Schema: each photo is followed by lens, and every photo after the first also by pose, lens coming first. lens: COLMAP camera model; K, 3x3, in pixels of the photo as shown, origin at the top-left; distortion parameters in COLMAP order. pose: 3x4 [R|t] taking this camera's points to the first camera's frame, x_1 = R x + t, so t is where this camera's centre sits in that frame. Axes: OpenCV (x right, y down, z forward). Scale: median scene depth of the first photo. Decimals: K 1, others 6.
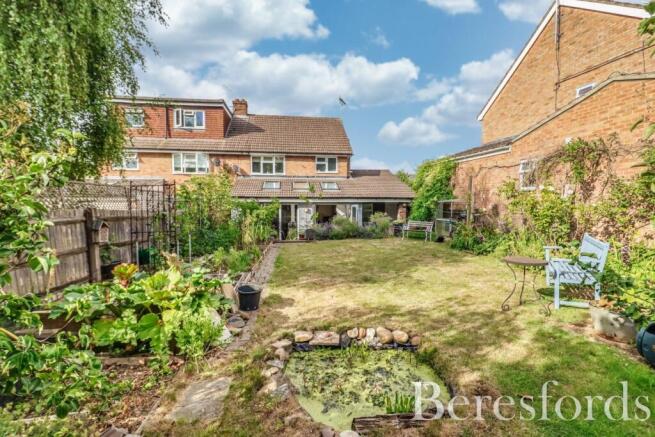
lens RADIAL K [[313.6, 0, 330.9], [0, 313.6, 219.7], [0, 0, 1]] dist [0.001512, -0.013668]
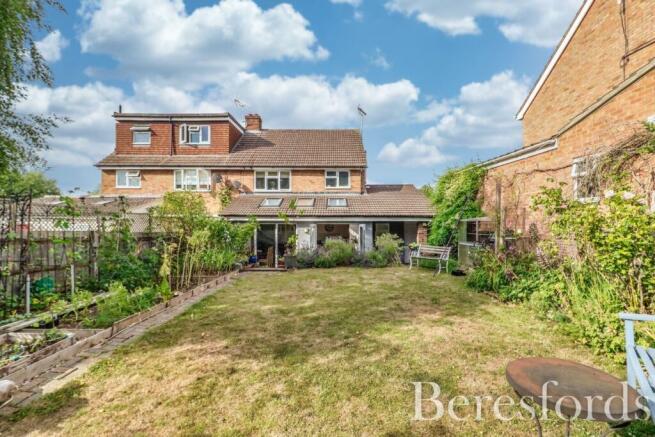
lens RADIAL K [[304.9, 0, 334.8], [0, 304.9, 220.6], [0, 0, 1]] dist [-0.000716, -0.011197]
pose [[0.989630, -0.000552, -0.143642, 0.110750], [-0.008016, 0.998222, -0.059062, -0.007953], [0.143420, 0.059601, 0.987866, 0.166325]]
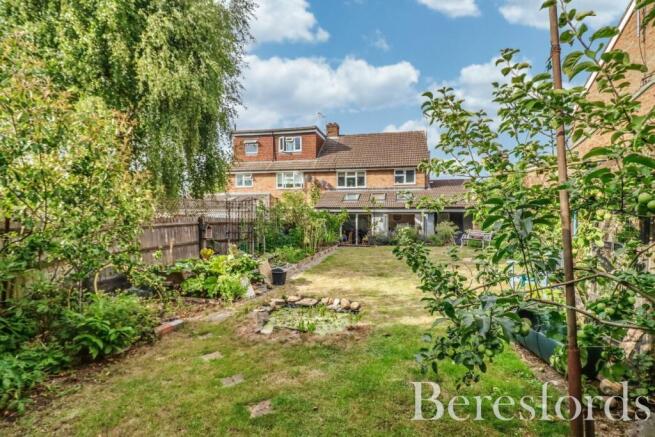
lens RADIAL K [[313.6, 0, 330.9], [0, 313.6, 219.7], [0, 0, 1]] dist [0.001512, -0.013668]
pose [[0.936768, 0.006175, -0.349897, 0.134871], [-0.016865, 0.999479, -0.027511, 0.004370], [0.349545, 0.031672, 0.936384, -0.086474]]
